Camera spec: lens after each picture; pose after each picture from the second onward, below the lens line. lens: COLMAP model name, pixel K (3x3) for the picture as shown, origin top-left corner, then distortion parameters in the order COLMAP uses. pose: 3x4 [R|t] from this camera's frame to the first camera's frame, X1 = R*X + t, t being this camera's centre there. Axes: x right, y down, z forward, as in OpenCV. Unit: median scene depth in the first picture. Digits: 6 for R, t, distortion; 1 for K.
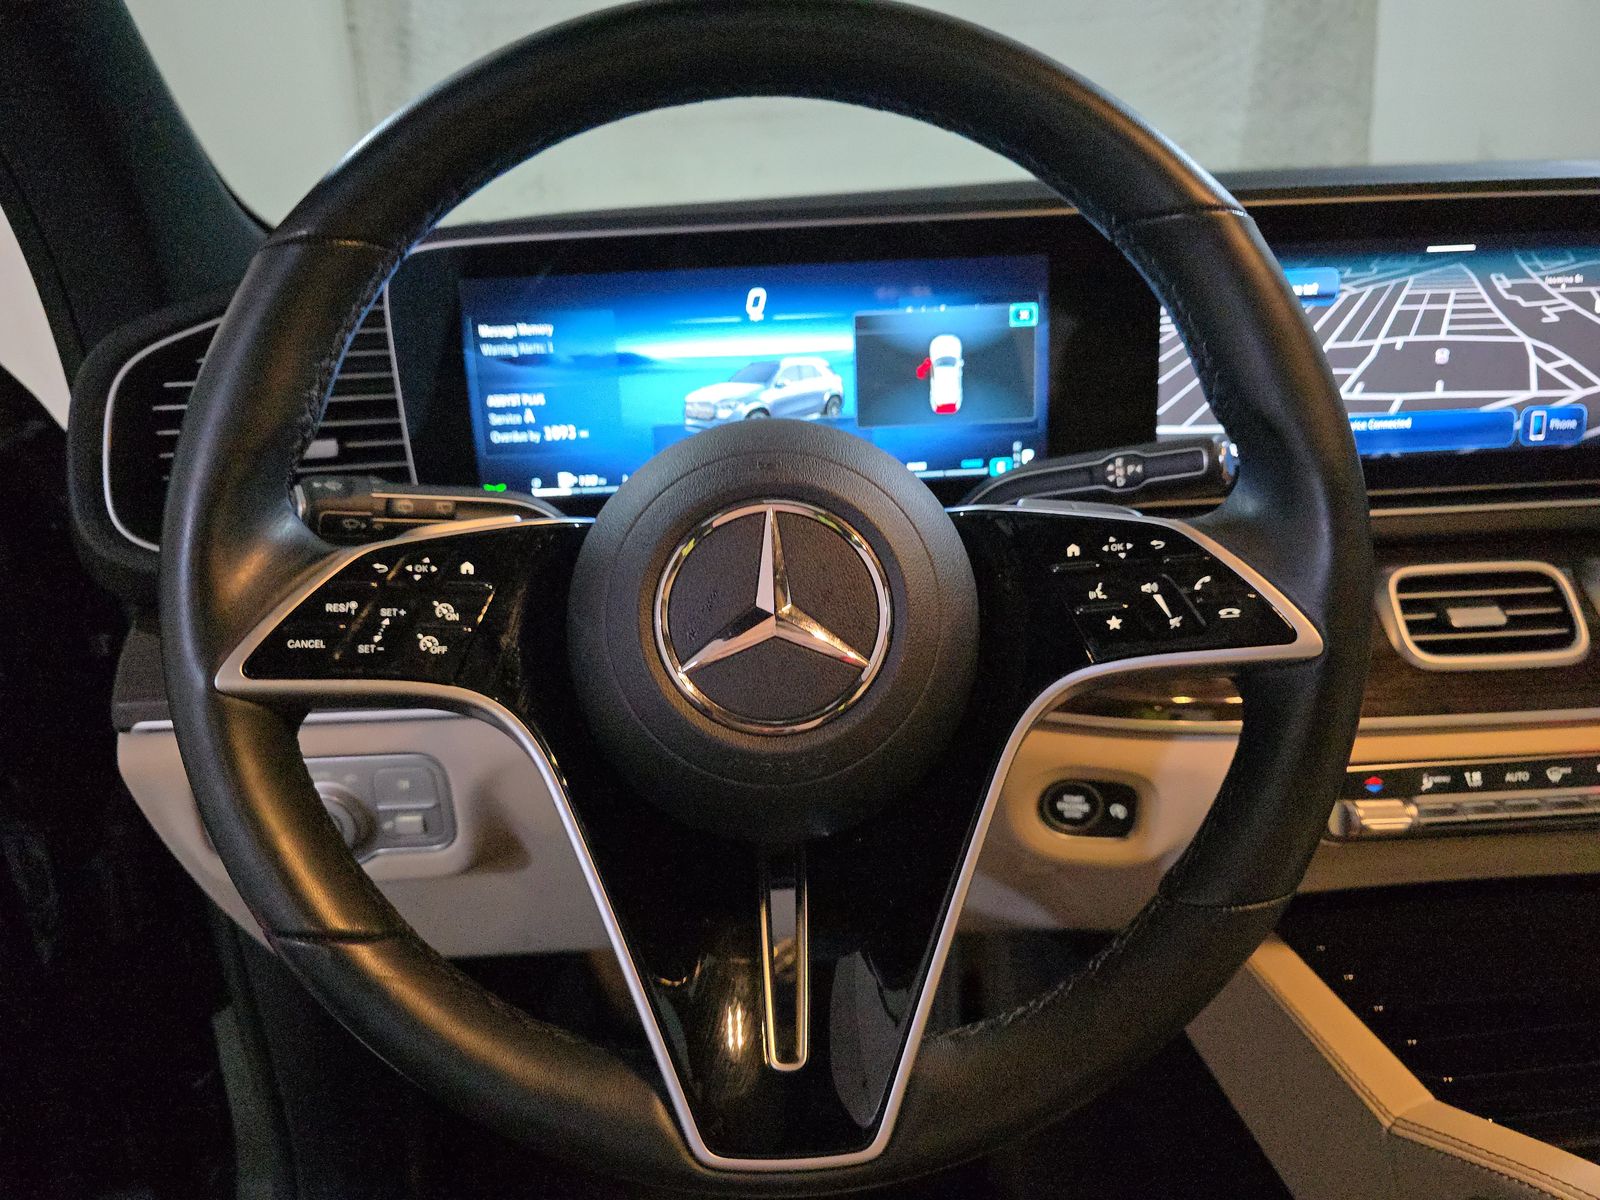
lens RADIAL K [[1079.7, 0, 799.1], [0, 1079.7, 599.6], [0, 0, 1]] dist [0.008803, -0.026924]
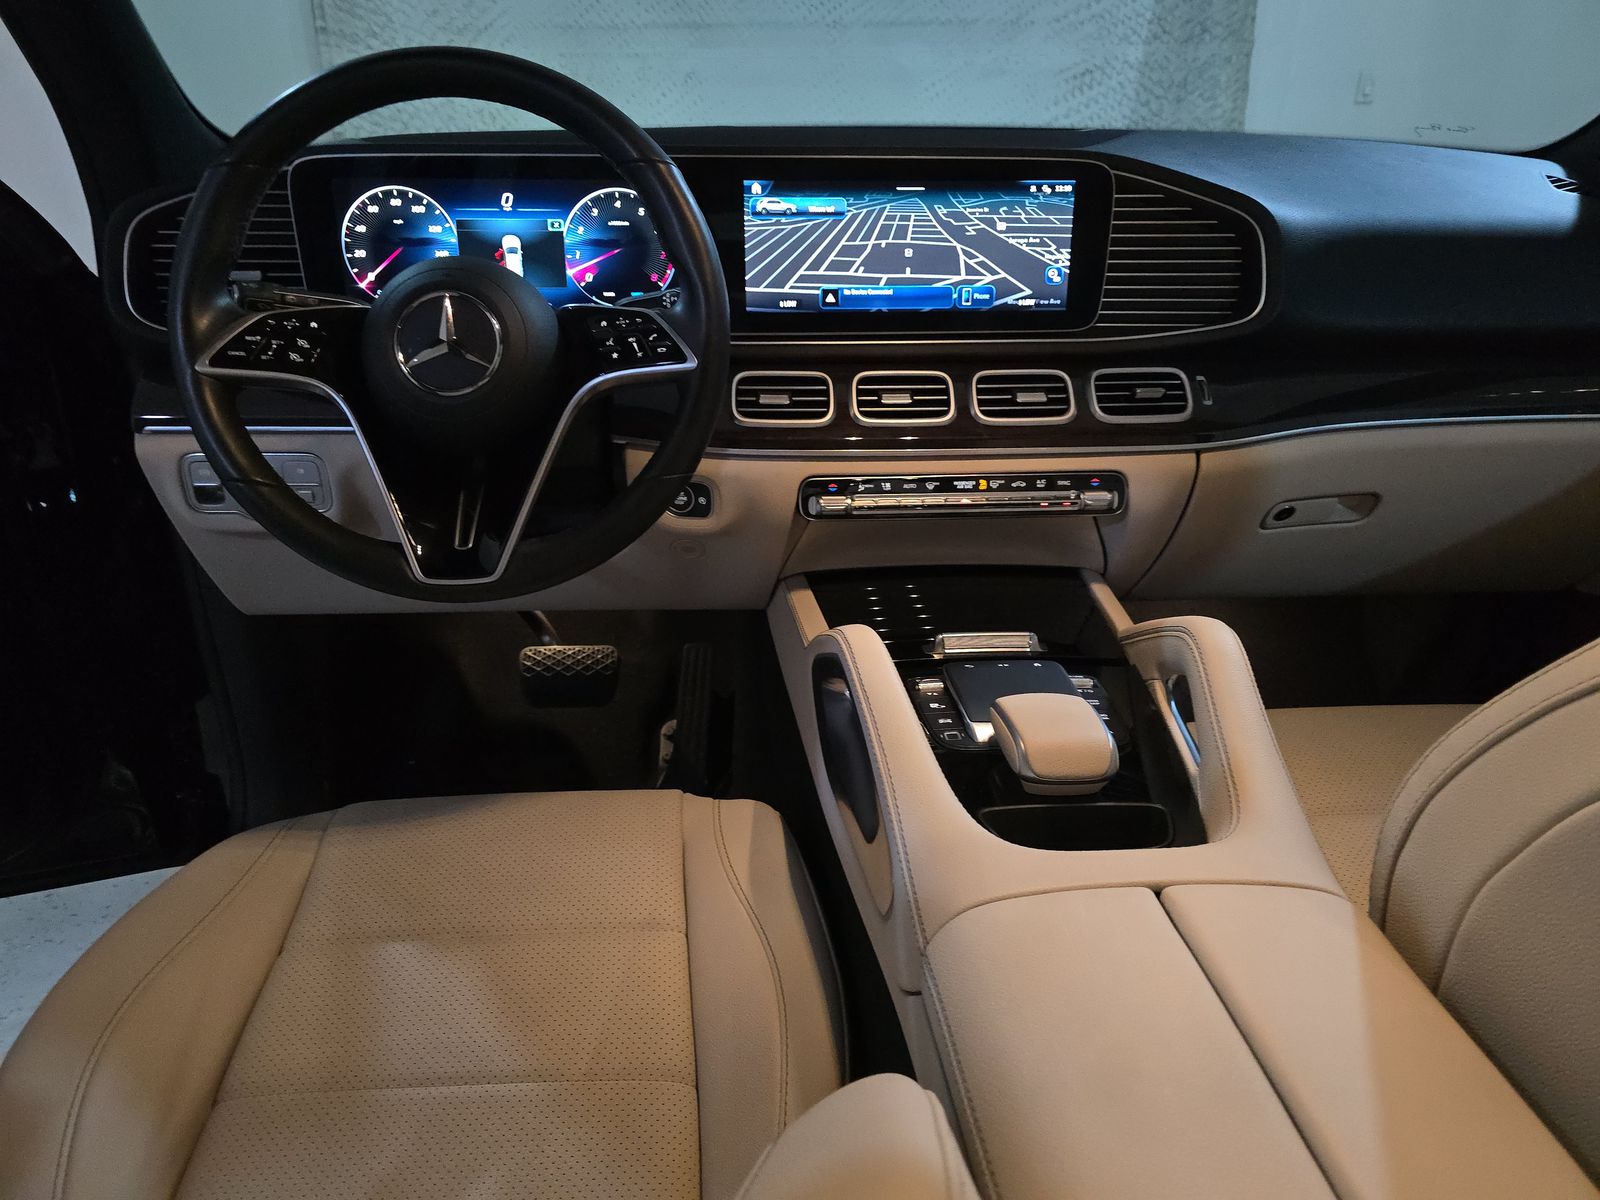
lens RADIAL K [[1079.7, 0, 810.3], [0, 1079.7, 614.4], [0, 0, 1]] dist [0.008803, -0.026924]
pose [[0.998781, 0.040644, 0.028021, 0.418432], [-0.042740, 0.995977, 0.078754, 0.225119], [-0.024707, -0.079856, 0.996500, -0.778233]]
